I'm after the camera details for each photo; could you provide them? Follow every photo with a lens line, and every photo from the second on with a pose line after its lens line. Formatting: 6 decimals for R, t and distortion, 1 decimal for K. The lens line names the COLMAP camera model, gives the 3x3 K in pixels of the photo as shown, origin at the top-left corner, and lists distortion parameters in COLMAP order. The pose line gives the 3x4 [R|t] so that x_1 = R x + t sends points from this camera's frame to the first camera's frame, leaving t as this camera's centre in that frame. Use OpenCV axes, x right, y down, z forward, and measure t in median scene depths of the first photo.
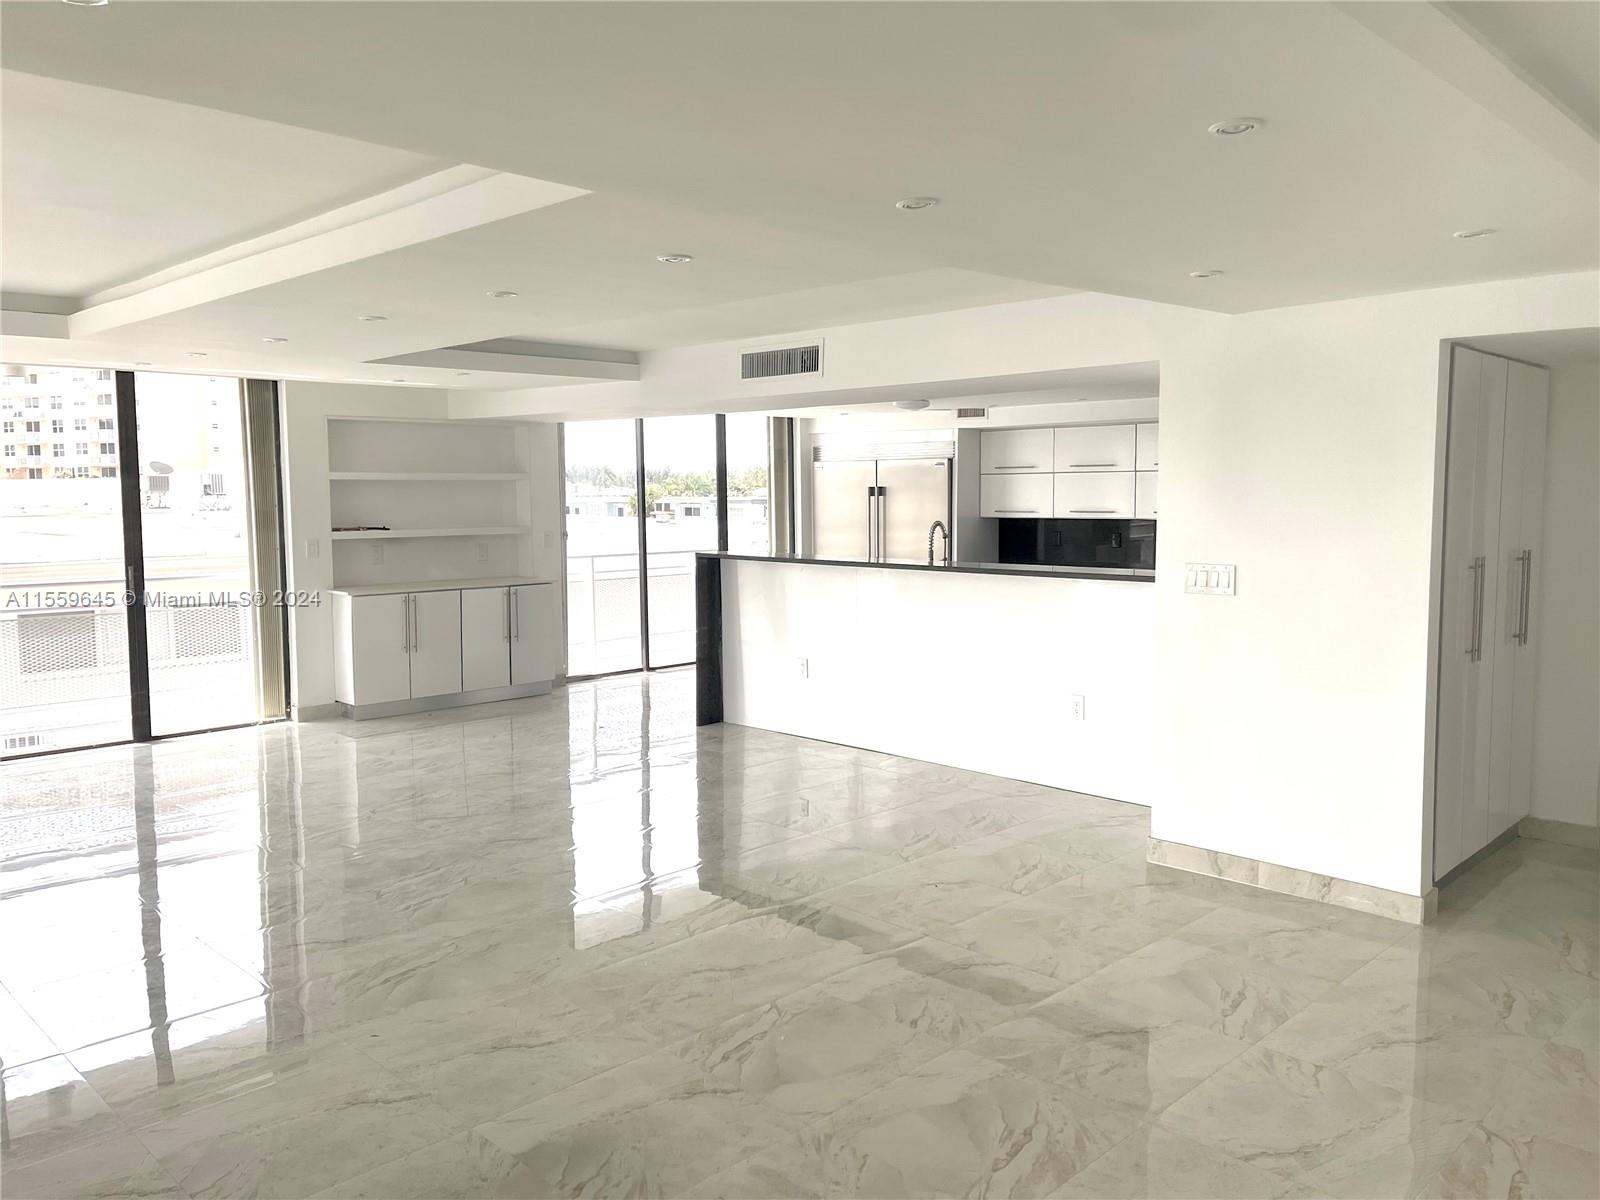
lens RADIAL K [[1238.0, 0, 826.2], [0, 1238.0, 601.0], [0, 0, 1]] dist [0.061677, -0.075520]
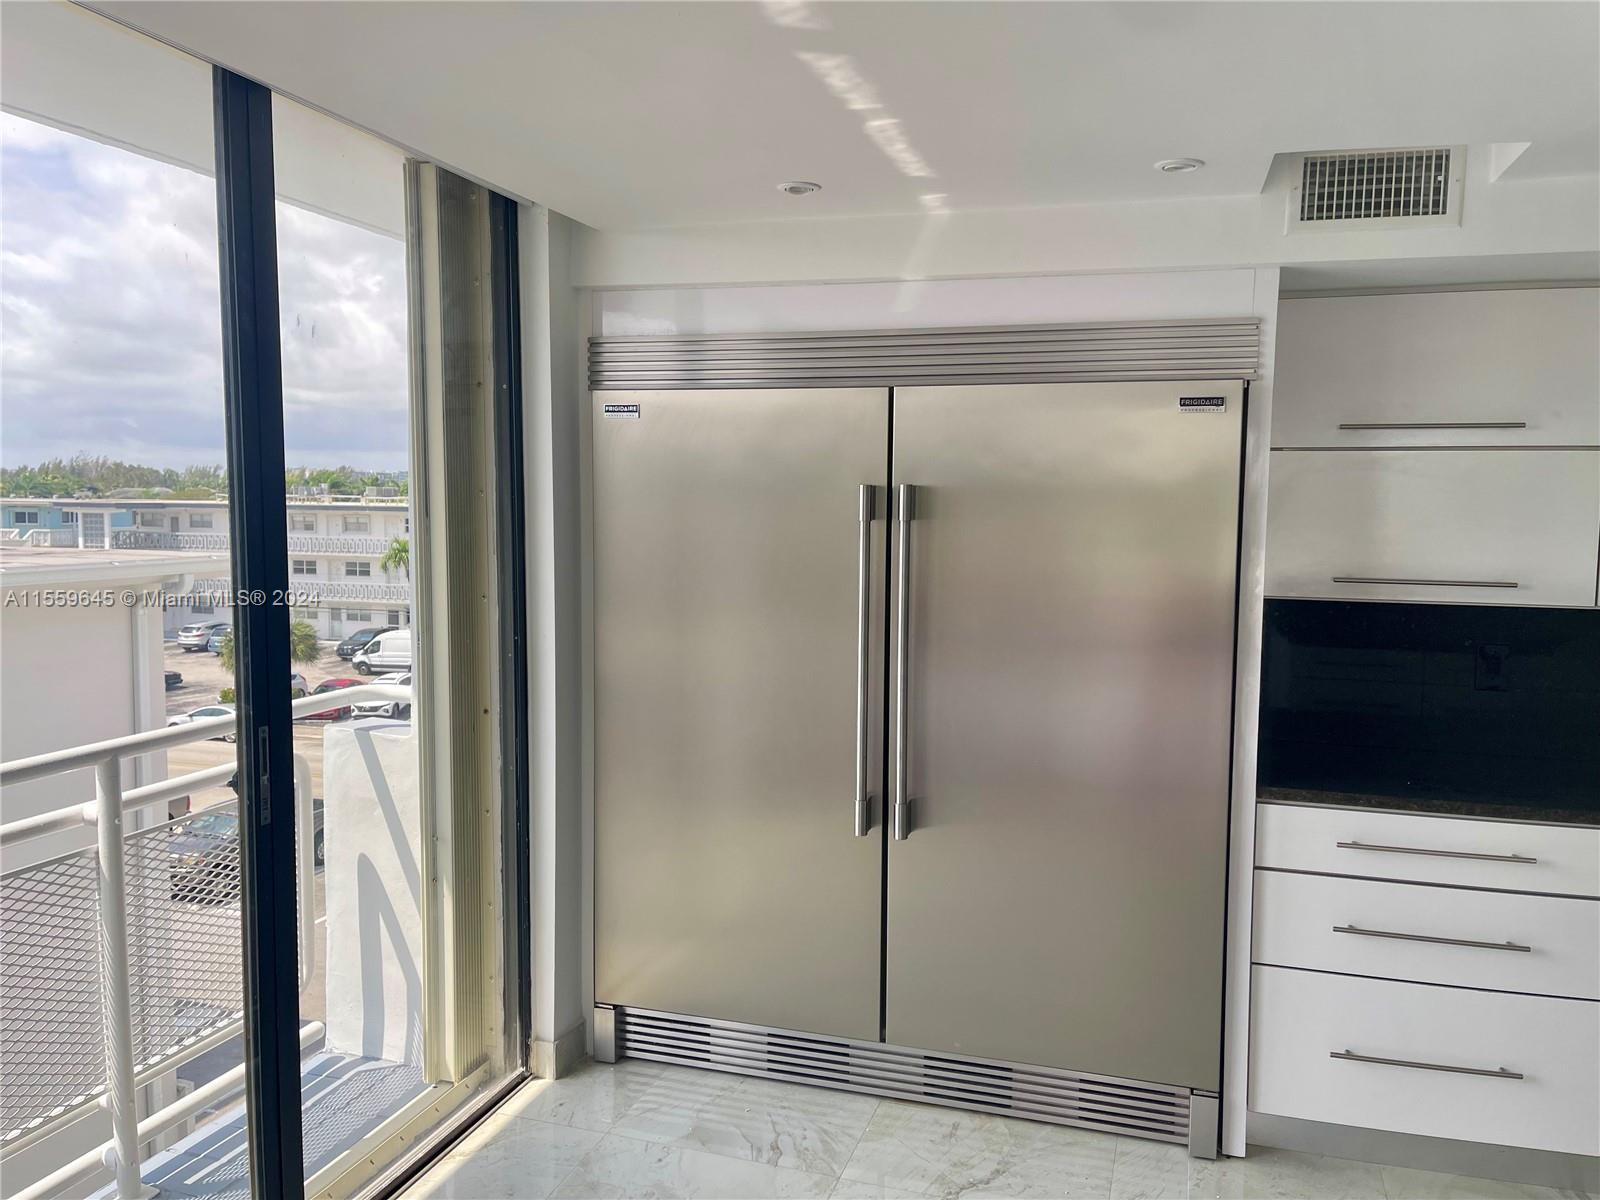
lens RADIAL K [[1238.0, 0, 826.2], [0, 1238.0, 601.0], [0, 0, 1]] dist [0.061677, -0.075520]
pose [[0.895896, -0.020611, 0.443785, -0.088594], [0.023800, 0.999715, -0.001616, -0.067947], [-0.443626, 0.012010, 0.896132, 0.771161]]
